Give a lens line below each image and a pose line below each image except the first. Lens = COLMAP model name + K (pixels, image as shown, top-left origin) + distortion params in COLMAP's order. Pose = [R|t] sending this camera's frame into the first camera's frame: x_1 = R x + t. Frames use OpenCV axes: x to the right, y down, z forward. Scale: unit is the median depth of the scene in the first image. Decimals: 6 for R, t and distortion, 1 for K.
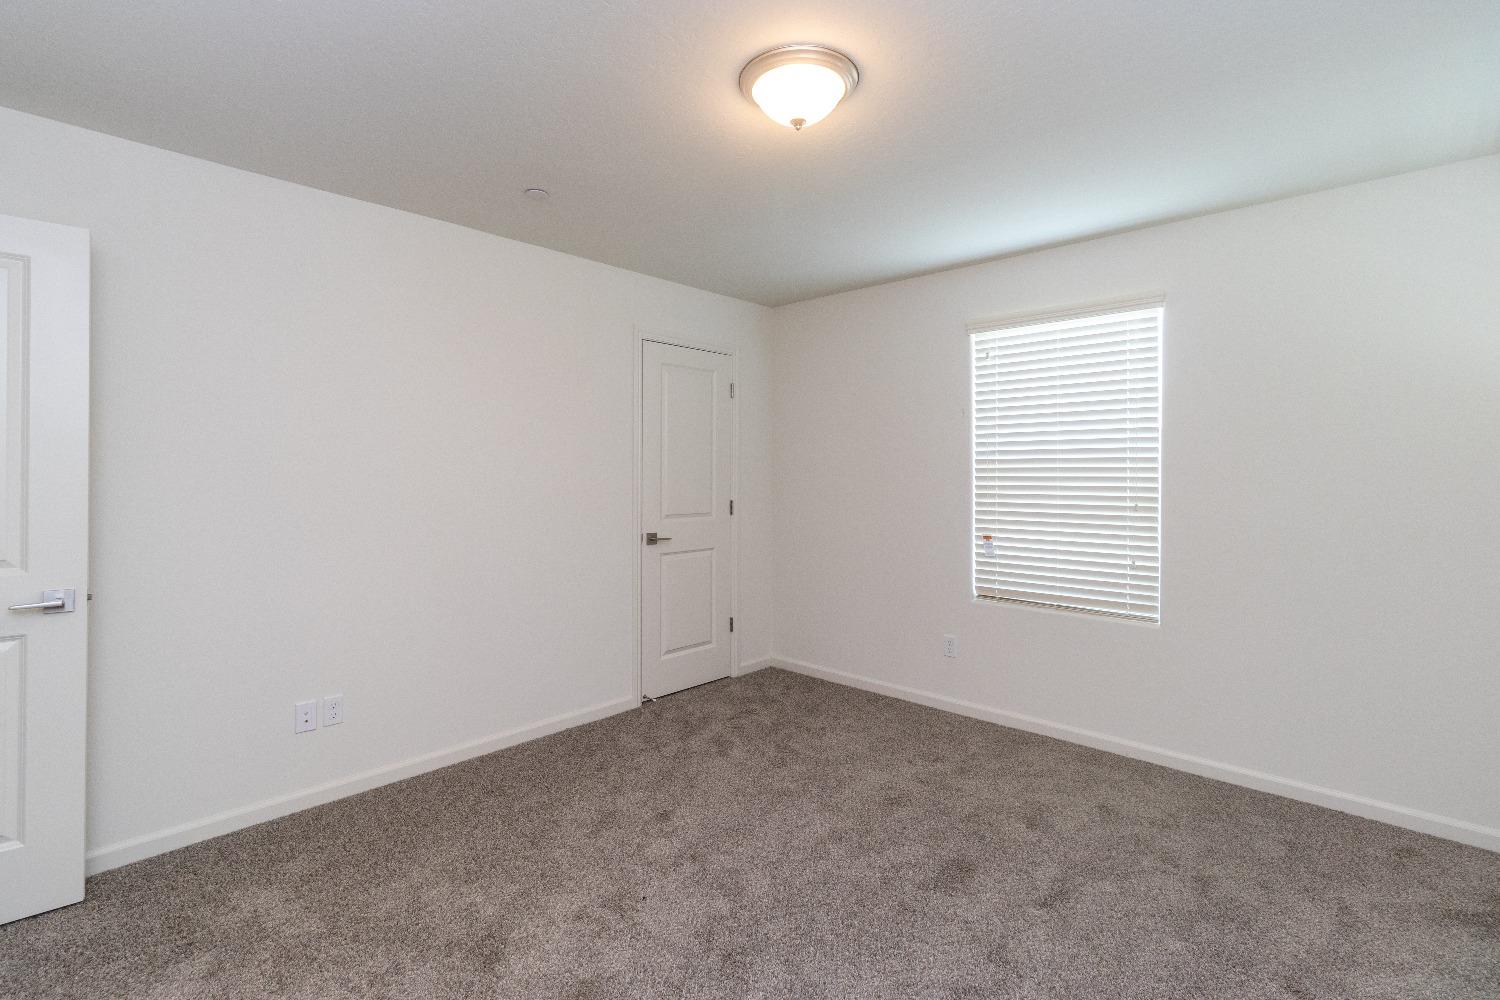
lens RADIAL K [[702.2, 0, 750.8], [0, 702.2, 465.7], [0, 0, 1]] dist [0.000142, 0.000131]
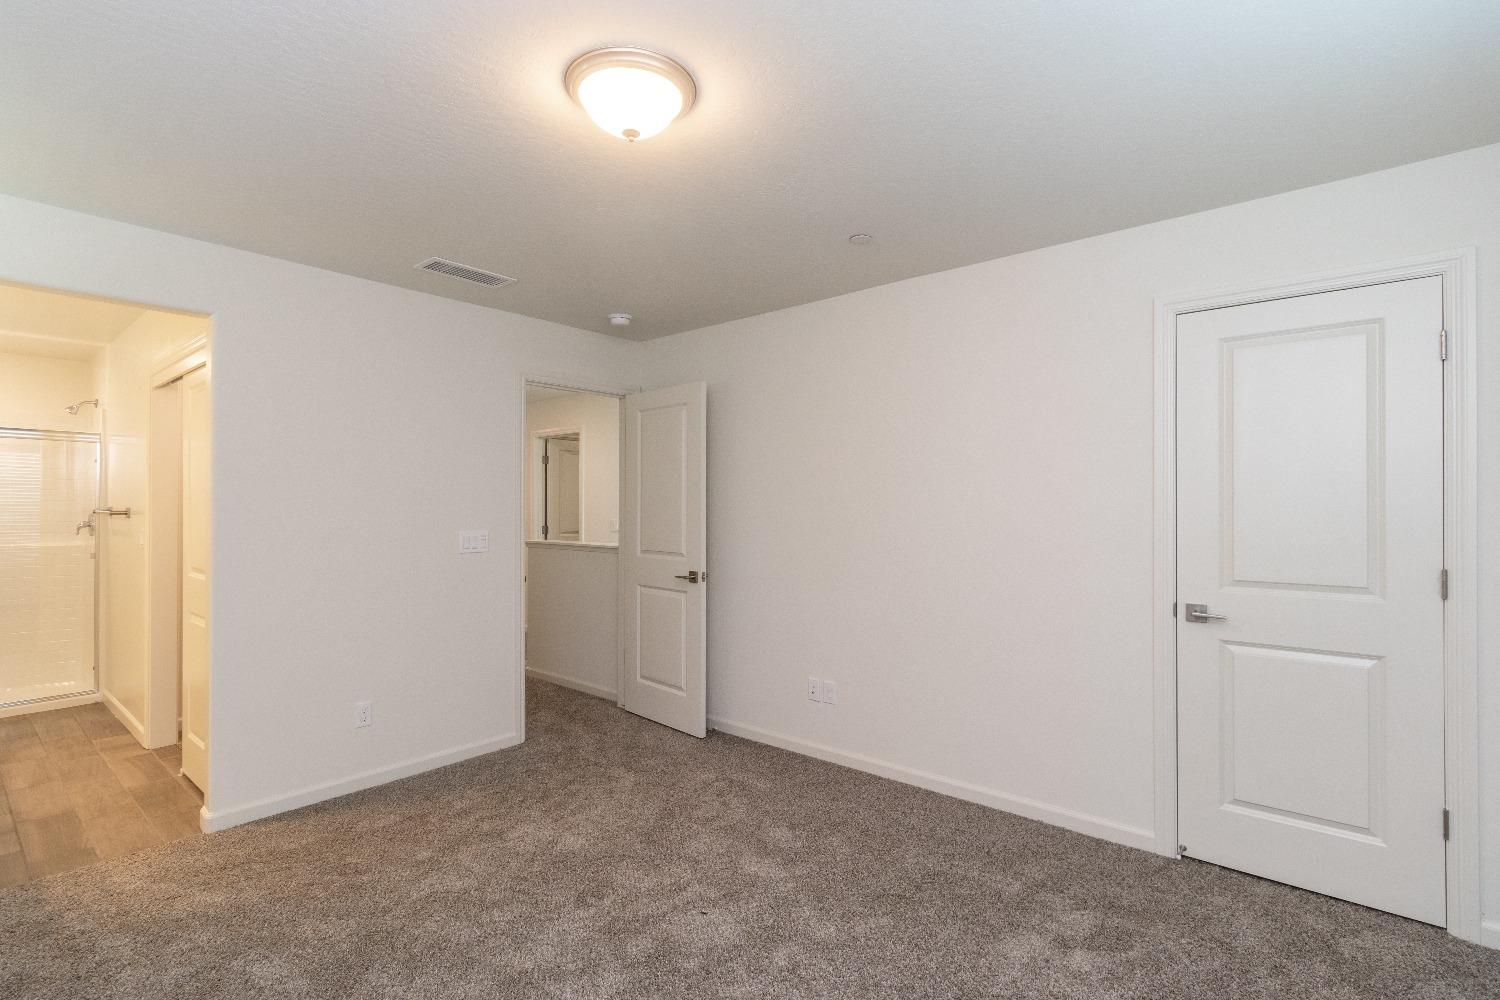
lens RADIAL K [[688.4, 0, 749.5], [0, 688.4, 509.3], [0, 0, 1]] dist [-0.000608, -0.000015]
pose [[0.043979, 0.000180, -0.999032, 0.496561], [0.008440, 0.999964, 0.000552, 0.003083], [0.998997, -0.008456, 0.043976, 0.578188]]
